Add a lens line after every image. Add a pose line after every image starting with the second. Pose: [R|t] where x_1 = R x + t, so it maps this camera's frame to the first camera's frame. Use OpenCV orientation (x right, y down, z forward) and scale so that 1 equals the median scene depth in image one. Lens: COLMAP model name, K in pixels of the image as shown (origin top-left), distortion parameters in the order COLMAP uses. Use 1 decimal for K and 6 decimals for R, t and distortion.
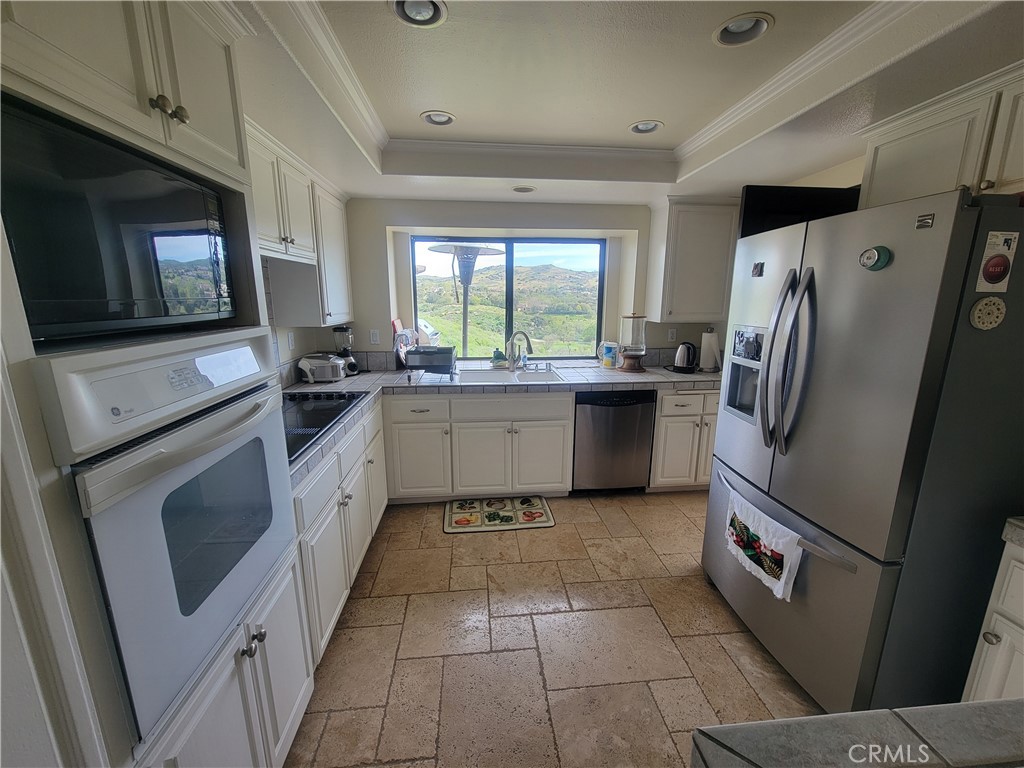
lens RADIAL K [[428.8, 0, 512.0], [0, 428.8, 384.0], [0, 0, 1]] dist [-0.004017, 0.000271]
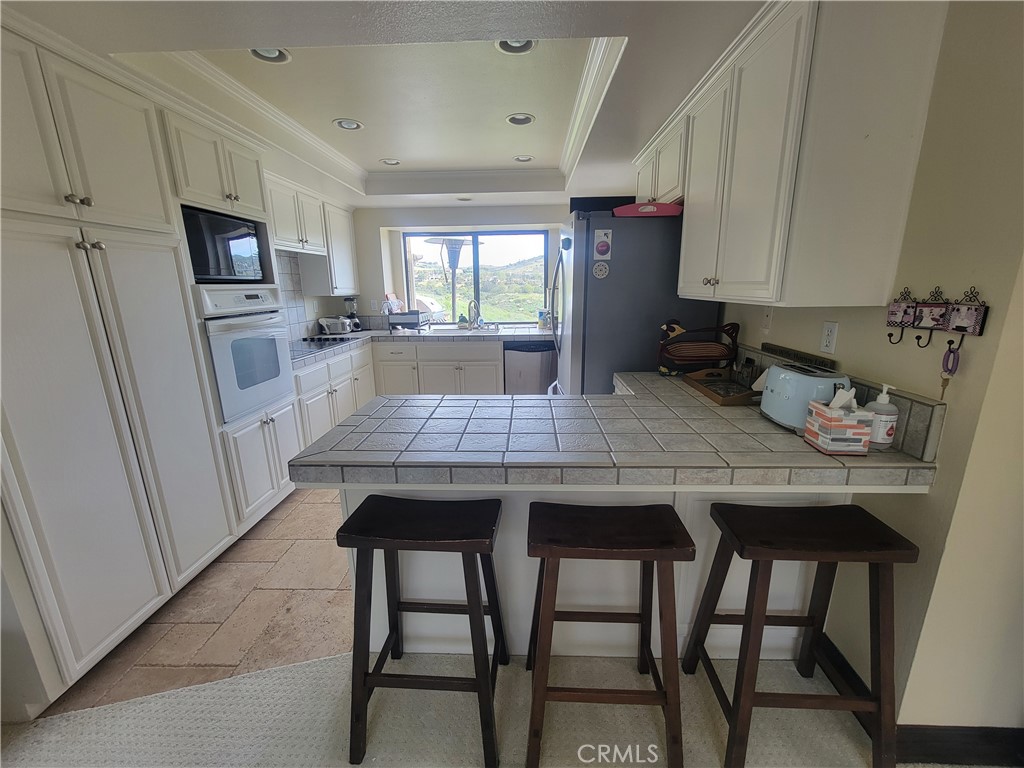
lens RADIAL K [[428.8, 0, 512.0], [0, 428.8, 384.0], [0, 0, 1]] dist [-0.004017, 0.000271]
pose [[0.991867, 0.014186, -0.126483, 0.392325], [-0.010930, 0.999592, 0.026401, 0.133690], [0.126806, -0.024804, 0.991617, -0.446542]]
